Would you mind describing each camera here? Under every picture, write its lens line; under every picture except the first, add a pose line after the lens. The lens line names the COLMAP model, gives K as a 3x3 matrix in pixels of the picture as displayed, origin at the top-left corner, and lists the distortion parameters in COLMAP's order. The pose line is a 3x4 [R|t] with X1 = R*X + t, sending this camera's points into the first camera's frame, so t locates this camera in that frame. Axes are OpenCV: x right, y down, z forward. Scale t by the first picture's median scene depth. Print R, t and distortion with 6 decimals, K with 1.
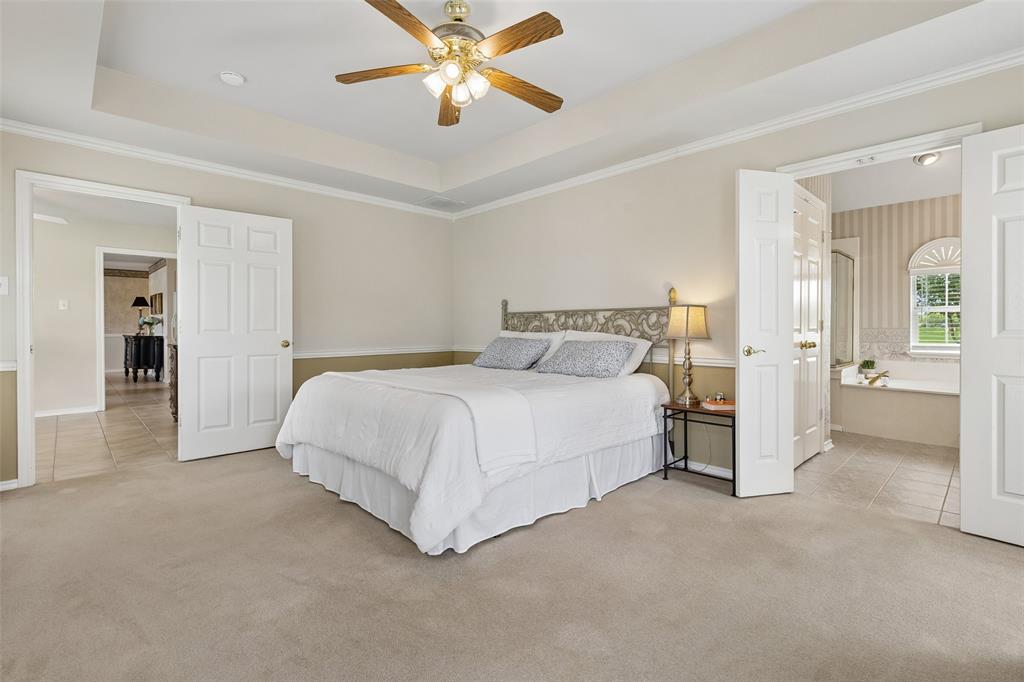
lens RADIAL K [[471.2, 0, 512.8], [0, 471.2, 328.0], [0, 0, 1]] dist [0.000106, 0.000050]
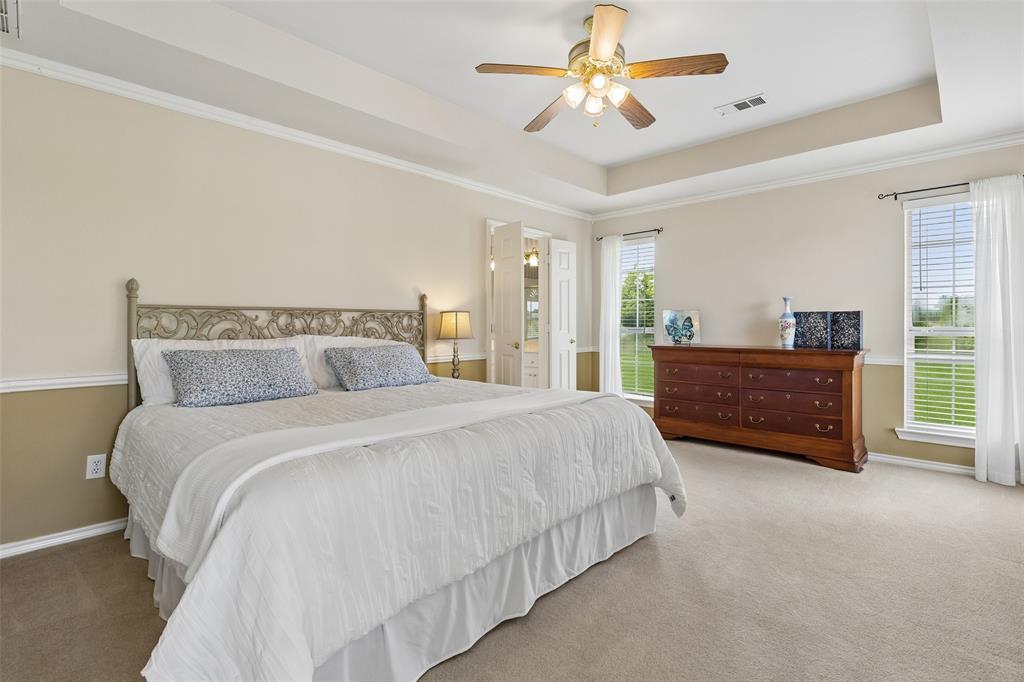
lens RADIAL K [[471.2, 0, 512.8], [0, 471.2, 328.0], [0, 0, 1]] dist [0.000106, 0.000050]
pose [[-0.037703, -0.005359, 0.999275, -0.683320], [0.003631, 0.999978, 0.005500, -0.009589], [-0.999282, 0.003836, -0.037683, 0.745494]]
